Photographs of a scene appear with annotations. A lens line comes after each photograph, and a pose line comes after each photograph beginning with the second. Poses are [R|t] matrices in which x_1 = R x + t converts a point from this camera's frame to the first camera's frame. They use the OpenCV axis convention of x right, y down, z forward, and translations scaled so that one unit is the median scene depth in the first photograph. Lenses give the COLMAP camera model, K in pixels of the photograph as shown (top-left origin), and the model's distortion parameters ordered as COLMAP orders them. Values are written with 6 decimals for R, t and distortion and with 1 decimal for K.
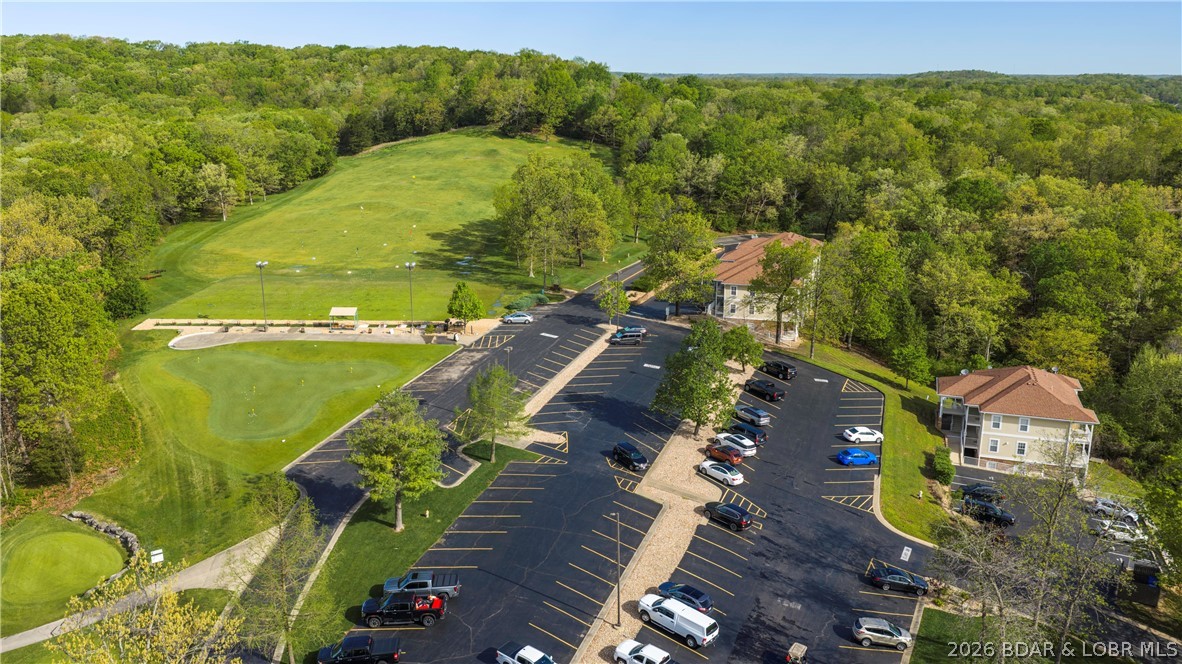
lens RADIAL K [[913.7, 0, 592.5], [0, 913.7, 336.2], [0, 0, 1]] dist [0.037422, -0.084863]
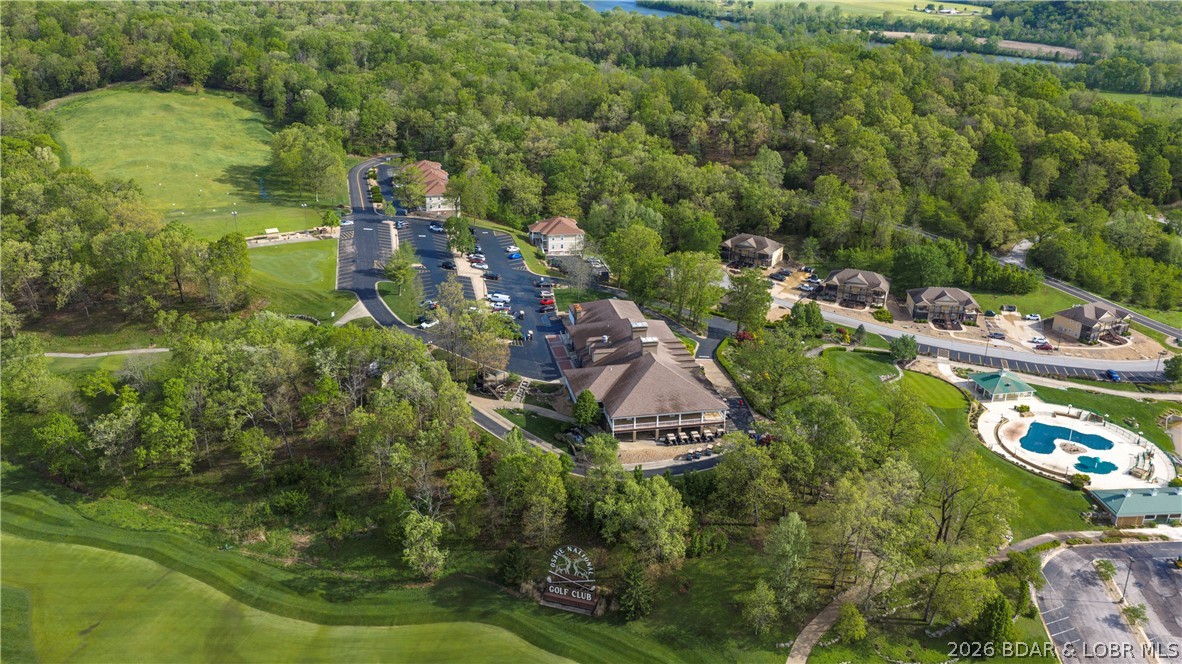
lens RADIAL K [[913.7, 0, 592.5], [0, 913.7, 336.2], [0, 0, 1]] dist [0.037422, -0.084863]
pose [[0.842827, -0.191106, 0.503111, -0.631546], [0.117876, 0.977683, 0.173900, -0.057924], [-0.525116, -0.087263, 0.846545, -0.995663]]
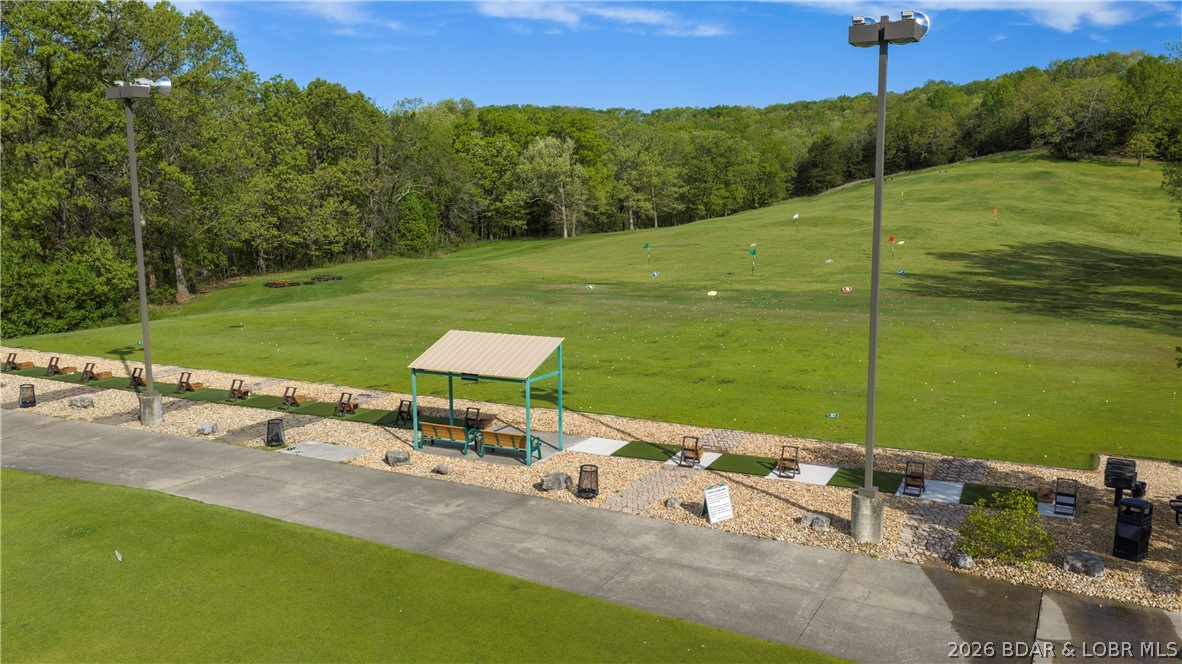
lens RADIAL K [[913.7, 0, 592.5], [0, 913.7, 336.2], [0, 0, 1]] dist [0.037422, -0.084863]
pose [[0.872620, 0.052623, -0.485556, -0.134332], [-0.113669, 0.988760, -0.097123, -0.012239], [0.474988, 0.139944, 0.868793, 0.690214]]
